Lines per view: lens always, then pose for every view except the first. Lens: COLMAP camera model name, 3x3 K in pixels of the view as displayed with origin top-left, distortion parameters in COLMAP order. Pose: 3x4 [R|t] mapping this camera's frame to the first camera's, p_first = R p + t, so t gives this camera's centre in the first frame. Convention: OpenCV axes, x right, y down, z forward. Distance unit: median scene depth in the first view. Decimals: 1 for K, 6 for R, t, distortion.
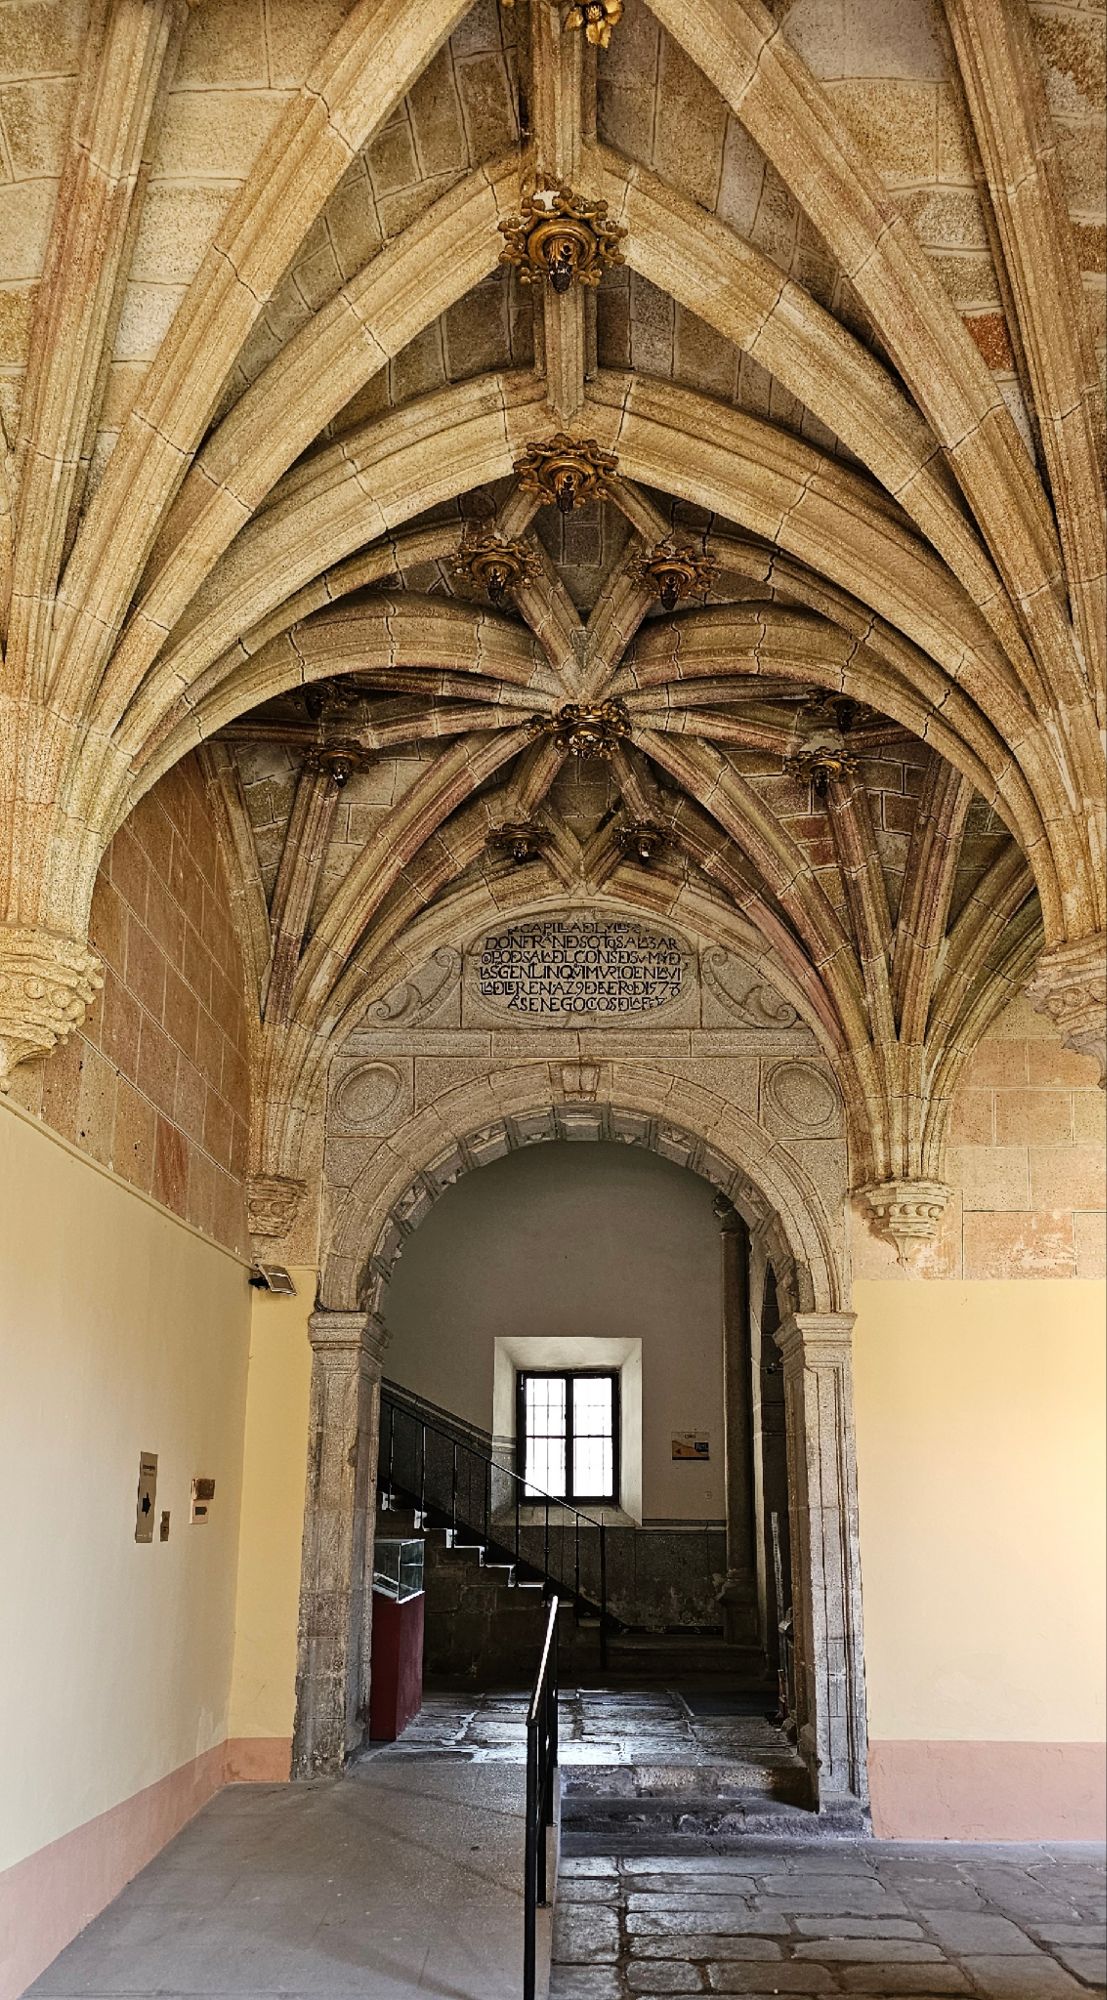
lens RADIAL K [[2937.9, 0, 553.2], [0, 2937.9, 999.7], [0, 0, 1]] dist [0.114898, 0.000000]
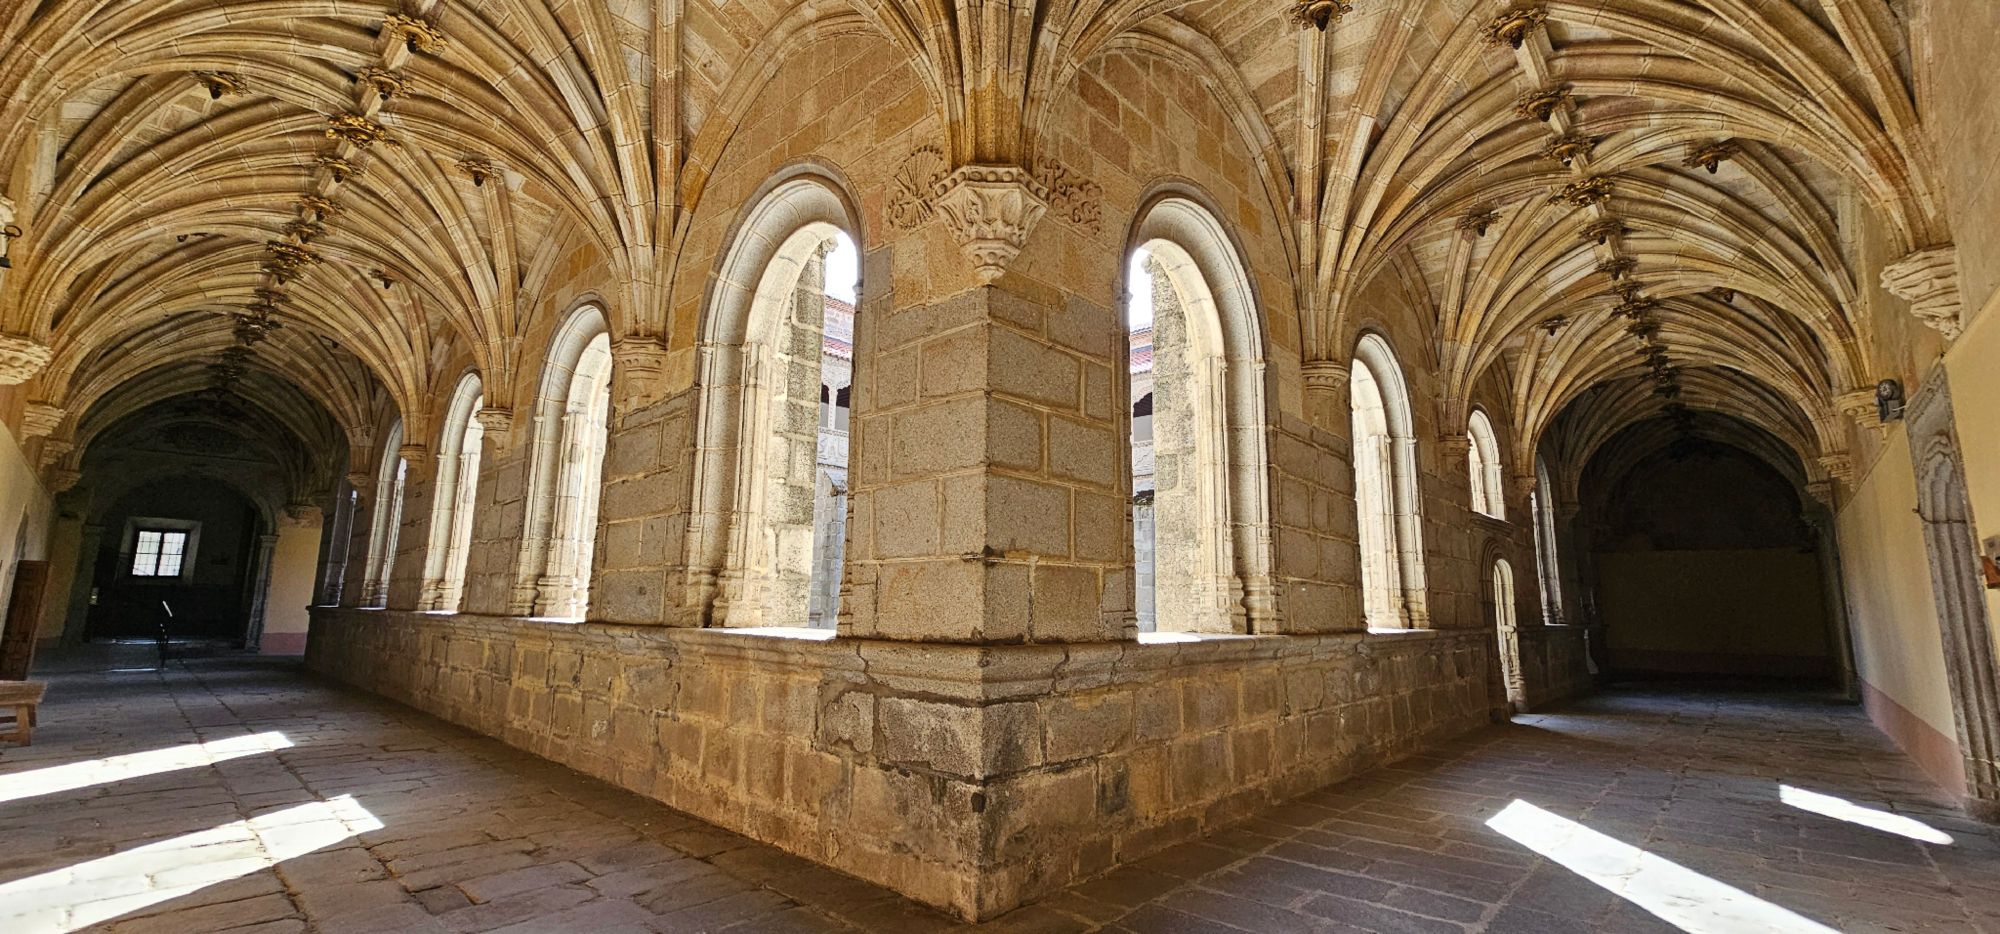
lens RADIAL K [[814.4, 0, 1002.3], [0, 814.4, 465.7], [0, 0, 1]] dist [0.001045, 0.000065]
pose [[0.690327, 0.127089, 0.712247, -0.024938], [-0.141589, 0.989147, -0.039266, -0.087662], [-0.709507, -0.073740, 0.700829, -0.512952]]
